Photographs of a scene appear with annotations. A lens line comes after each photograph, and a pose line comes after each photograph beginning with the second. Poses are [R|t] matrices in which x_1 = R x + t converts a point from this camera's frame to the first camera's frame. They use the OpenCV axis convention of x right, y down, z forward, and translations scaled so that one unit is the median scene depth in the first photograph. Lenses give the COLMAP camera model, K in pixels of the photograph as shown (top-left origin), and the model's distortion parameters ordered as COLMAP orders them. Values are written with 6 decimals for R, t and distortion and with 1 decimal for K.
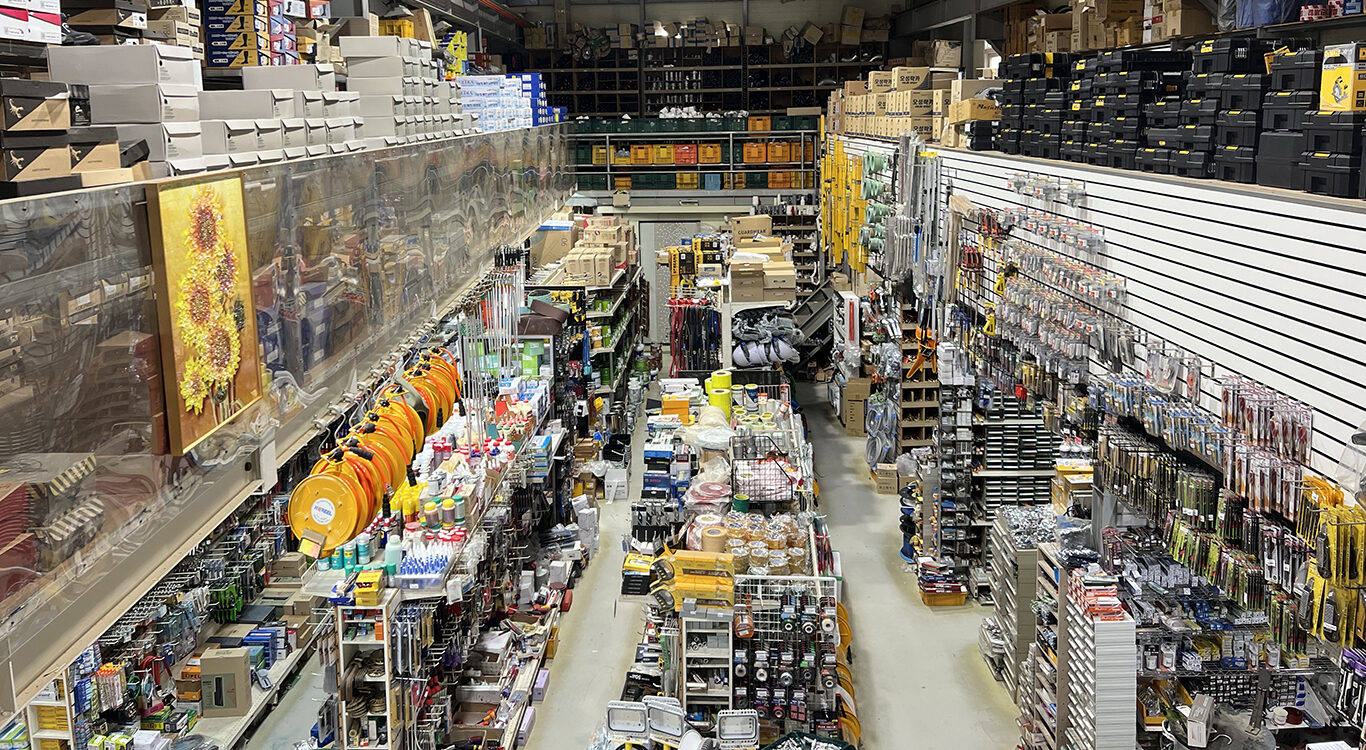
lens RADIAL K [[1113.0, 0, 683.0], [0, 1113.0, 375.0], [0, 0, 1]] dist [0.045612, -0.162013]
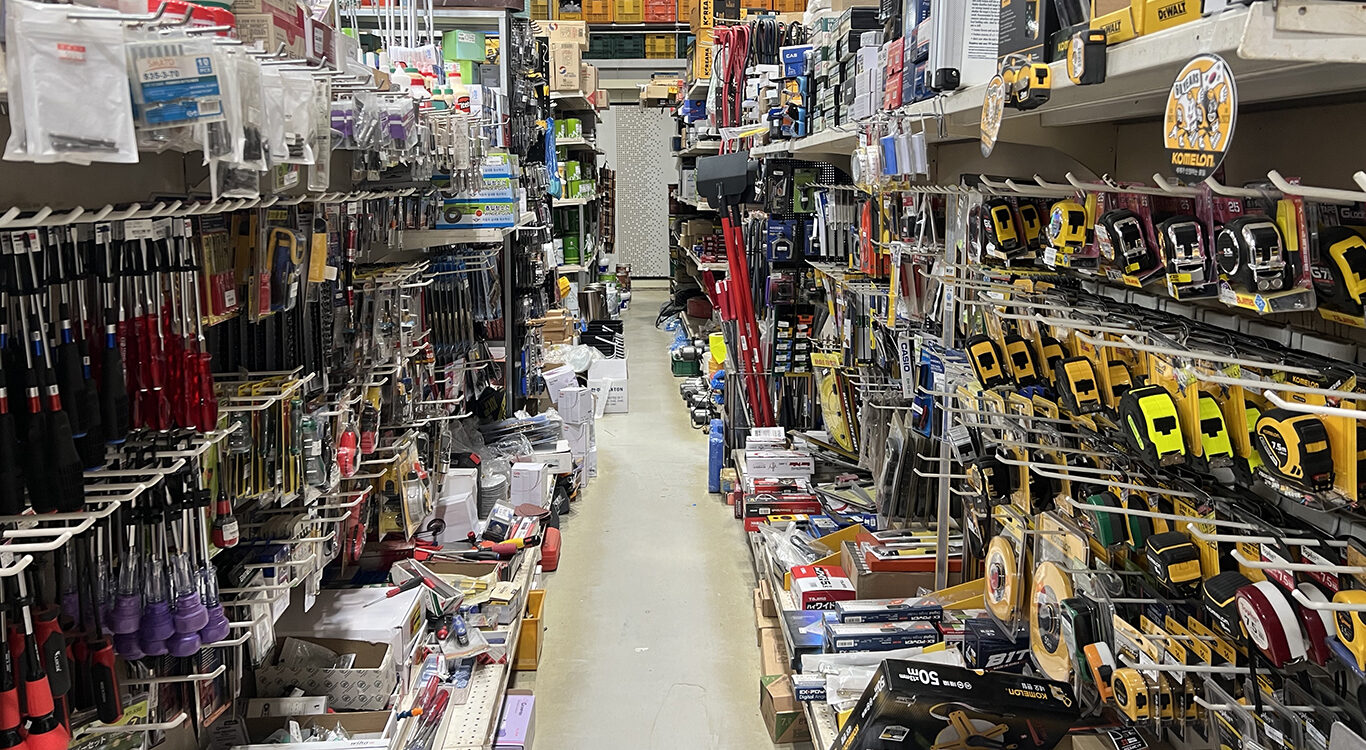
lens RADIAL K [[1113.0, 0, 683.0], [0, 1113.0, 375.0], [0, 0, 1]] dist [0.045612, -0.162013]
pose [[0.996377, -0.012778, 0.084077, -0.093614], [0.017938, 0.997983, -0.060902, 0.171601], [-0.083129, 0.062190, 0.994596, 0.592105]]
